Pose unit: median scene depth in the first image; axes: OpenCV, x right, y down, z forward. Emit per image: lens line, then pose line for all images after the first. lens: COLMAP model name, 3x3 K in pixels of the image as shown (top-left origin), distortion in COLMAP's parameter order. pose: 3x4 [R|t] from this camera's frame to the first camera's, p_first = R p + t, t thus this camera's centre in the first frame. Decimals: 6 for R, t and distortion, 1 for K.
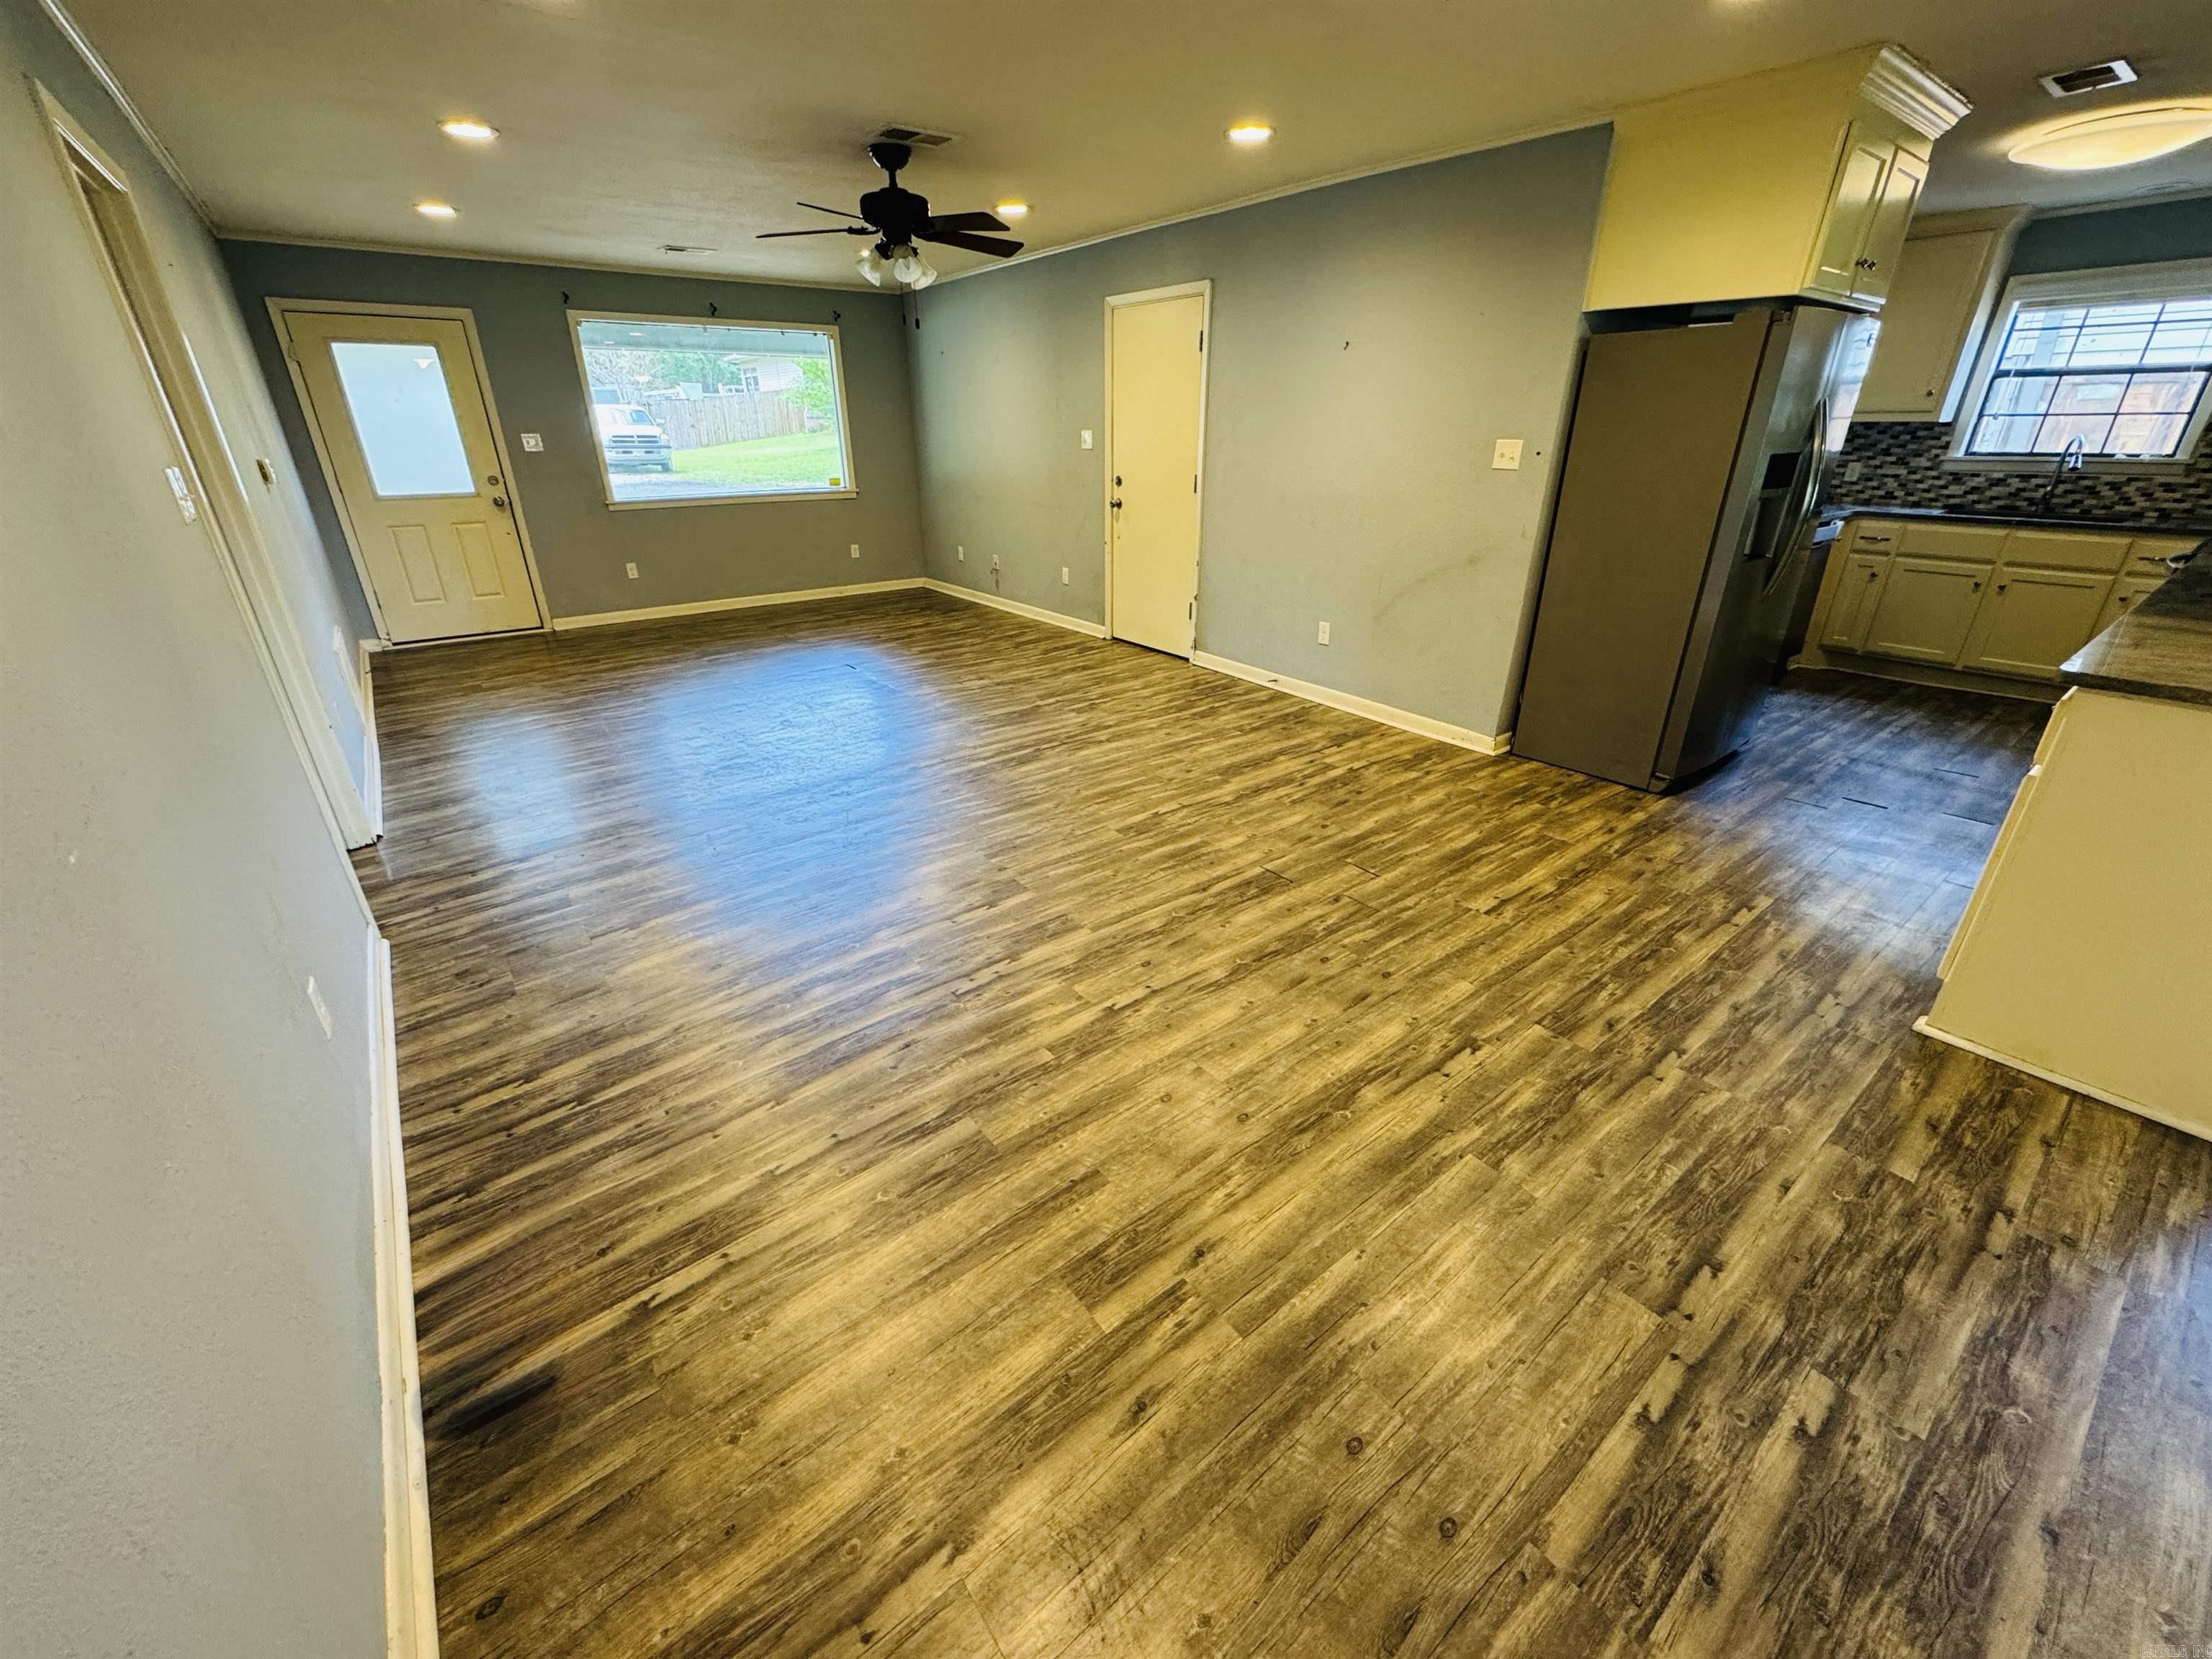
lens RADIAL K [[889.2, 0, 1106.0], [0, 889.2, 829.5], [0, 0, 1]] dist [-0.004712, 0.000482]
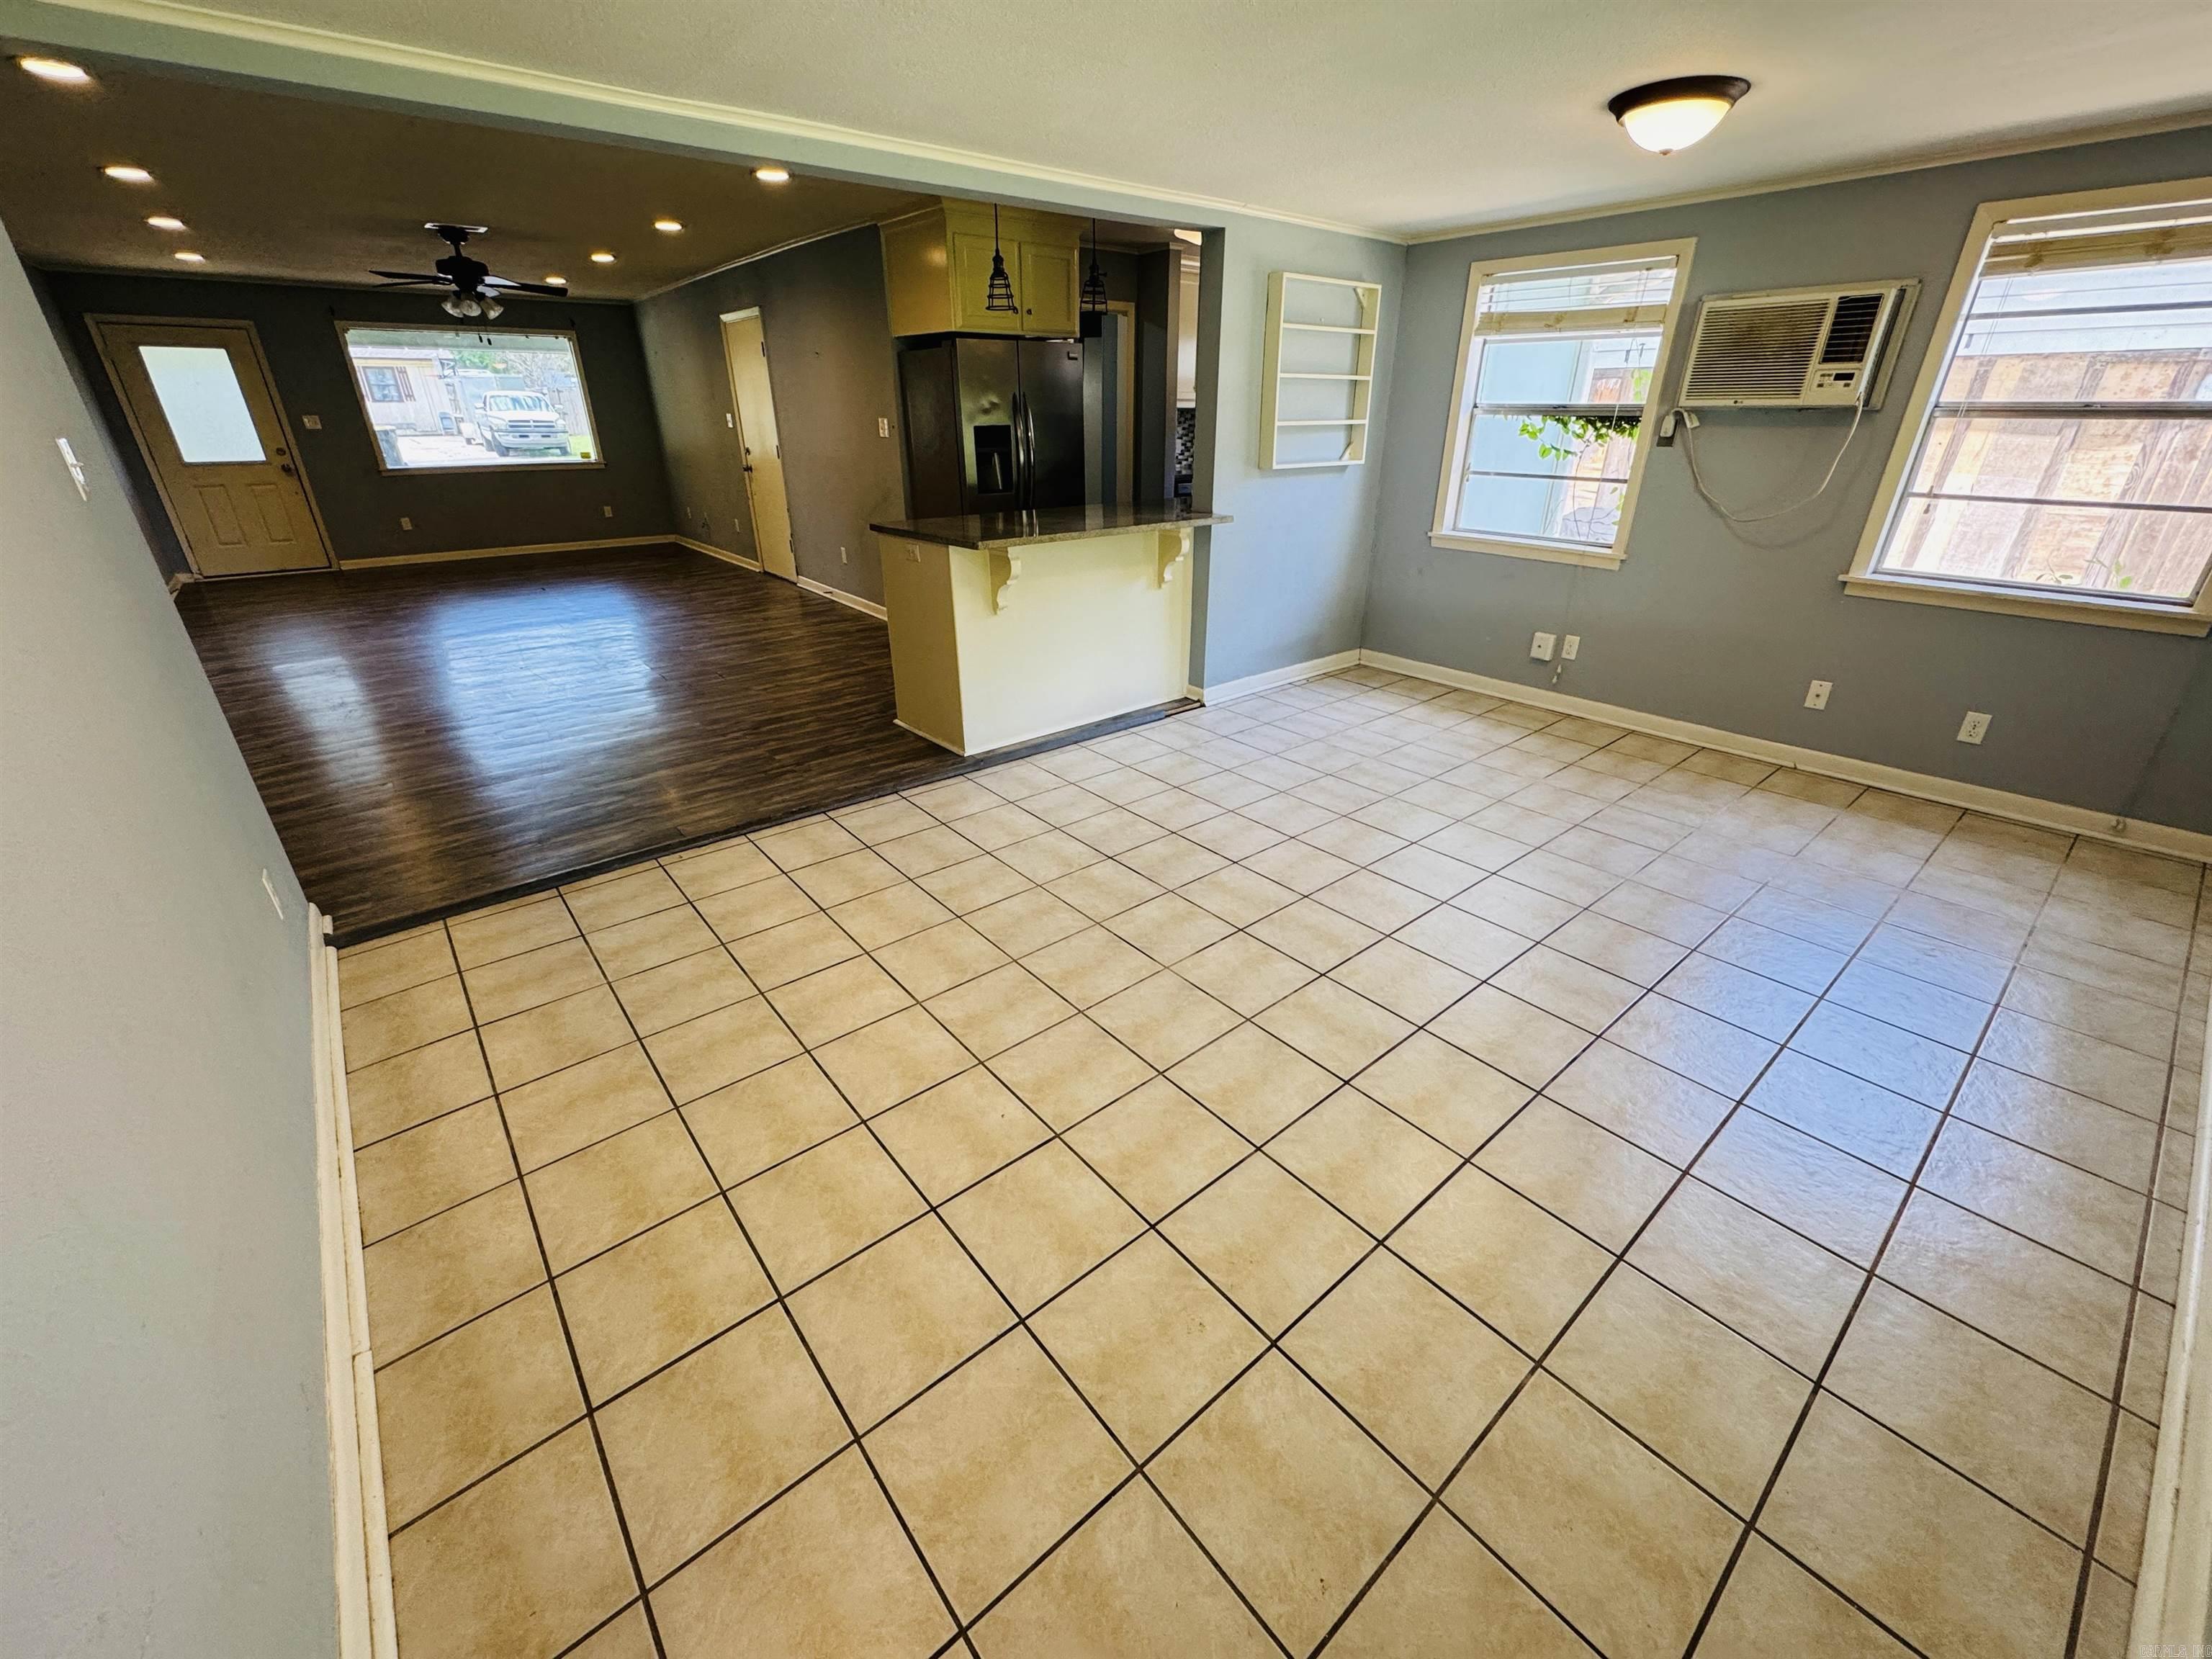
lens RADIAL K [[889.2, 0, 1106.0], [0, 889.2, 829.5], [0, 0, 1]] dist [-0.004712, 0.000482]
pose [[0.999426, -0.011960, 0.031695, 0.540444], [0.011570, 0.999856, 0.012449, 0.182037], [-0.031840, -0.012075, 0.999420, -0.393659]]
